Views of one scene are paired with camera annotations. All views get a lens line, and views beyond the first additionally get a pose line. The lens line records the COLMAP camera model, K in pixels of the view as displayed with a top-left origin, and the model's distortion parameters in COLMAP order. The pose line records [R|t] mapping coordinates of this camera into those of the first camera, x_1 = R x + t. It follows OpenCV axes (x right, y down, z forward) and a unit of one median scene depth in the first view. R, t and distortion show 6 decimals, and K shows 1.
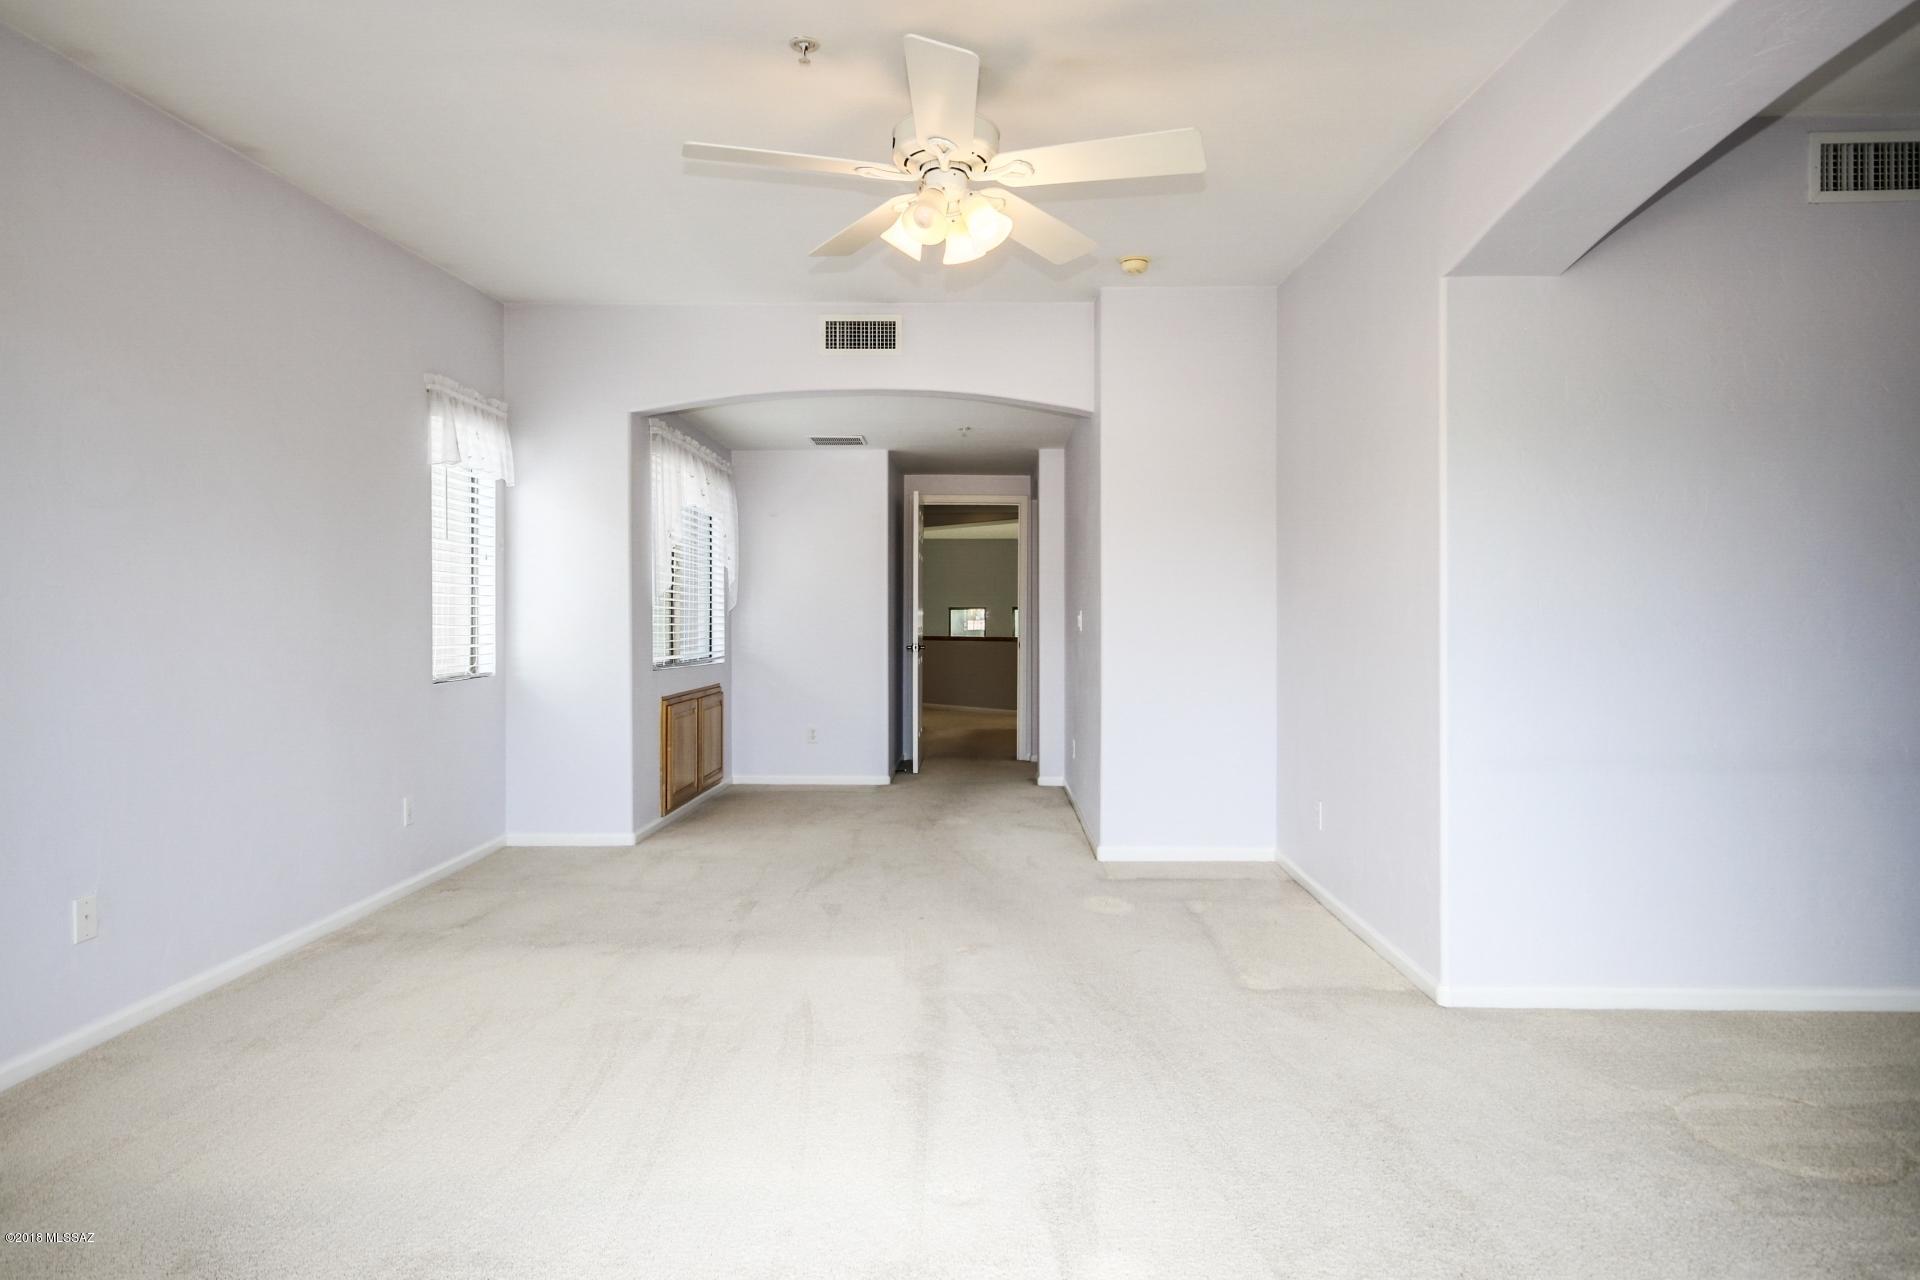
lens RADIAL K [[1064.4, 0, 958.4], [0, 1064.4, 629.5], [0, 0, 1]] dist [0.006636, 0.001542]
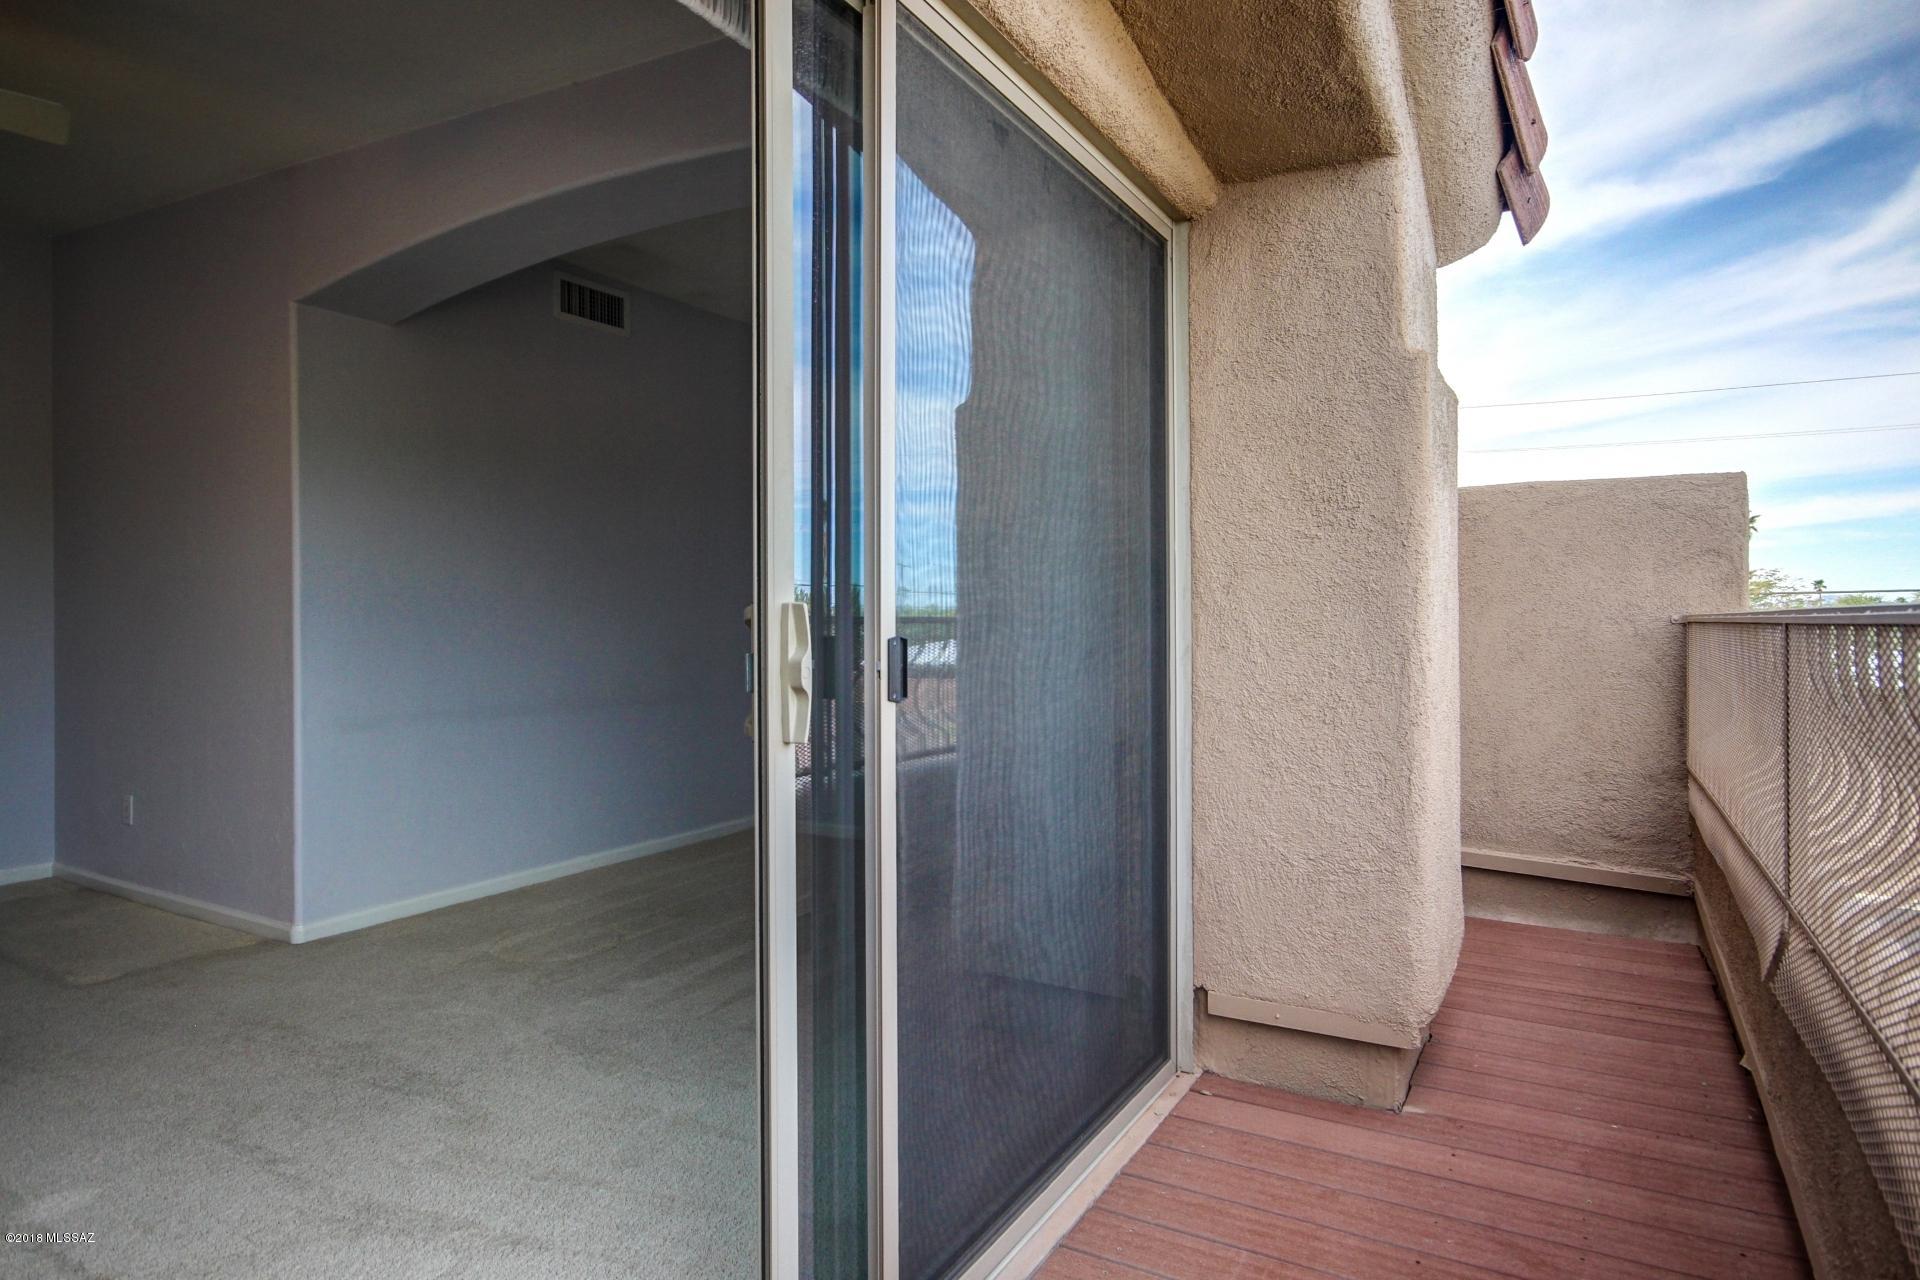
lens RADIAL K [[1064.4, 0, 958.4], [0, 1064.4, 629.5], [0, 0, 1]] dist [0.006636, 0.001542]
pose [[0.486058, -0.008002, 0.873890, -0.219456], [0.007062, 0.999961, 0.005228, 0.020720], [-0.873898, 0.003631, 0.486096, -0.189656]]
